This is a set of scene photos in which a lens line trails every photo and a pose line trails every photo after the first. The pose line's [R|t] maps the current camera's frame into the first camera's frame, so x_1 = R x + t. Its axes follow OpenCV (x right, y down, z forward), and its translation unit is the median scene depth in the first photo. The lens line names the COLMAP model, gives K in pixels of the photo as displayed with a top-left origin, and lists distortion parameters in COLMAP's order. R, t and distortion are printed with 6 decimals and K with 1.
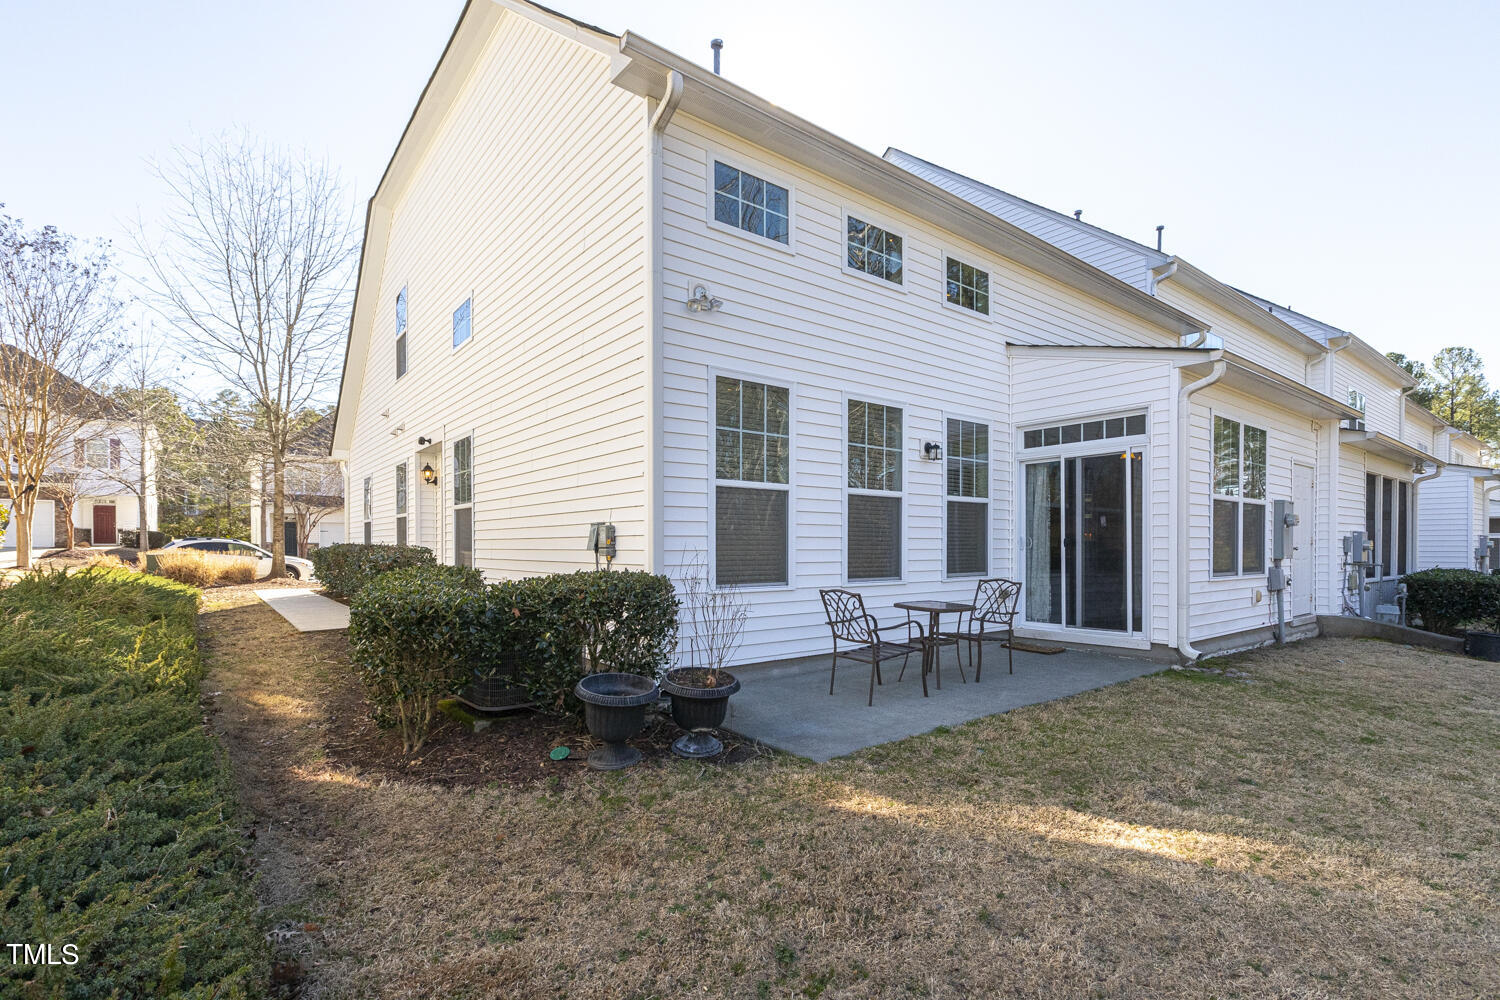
lens RADIAL K [[690.2, 0, 728.4], [0, 690.2, 543.1], [0, 0, 1]] dist [0.002971, 0.000046]
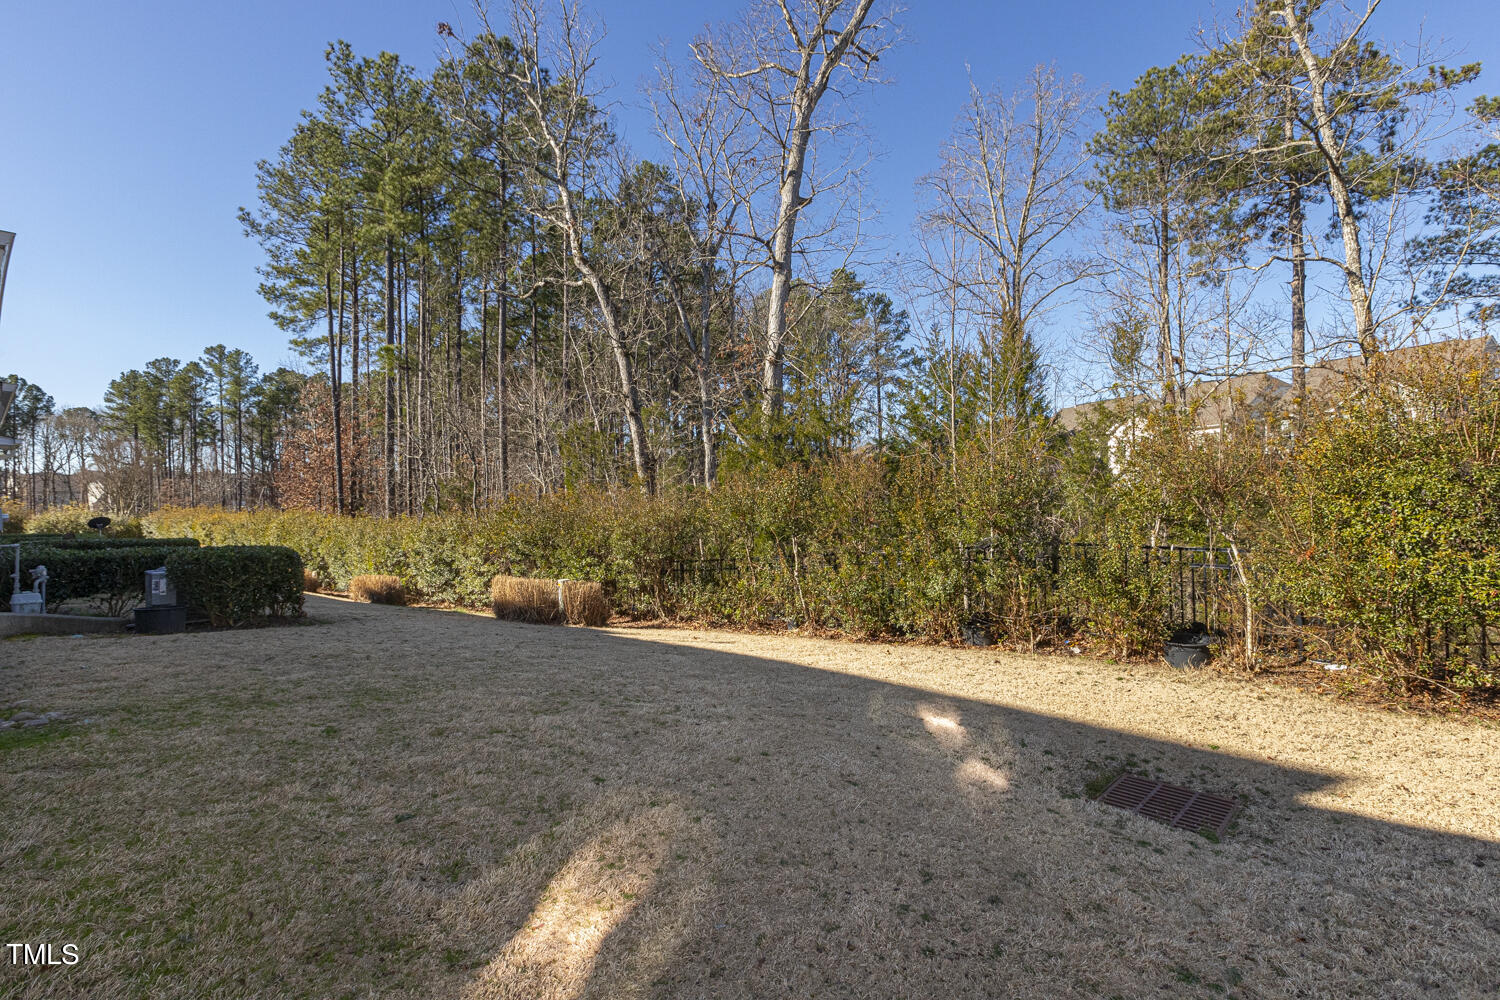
lens RADIAL K [[690.2, 0, 748.6], [0, 690.2, 504.1], [0, 0, 1]] dist [0.002971, 0.000046]
pose [[-0.251661, 0.003632, 0.967809, -0.149153], [0.008426, 0.999963, -0.001561, -0.017392], [-0.967779, 0.007762, -0.251682, 0.936509]]
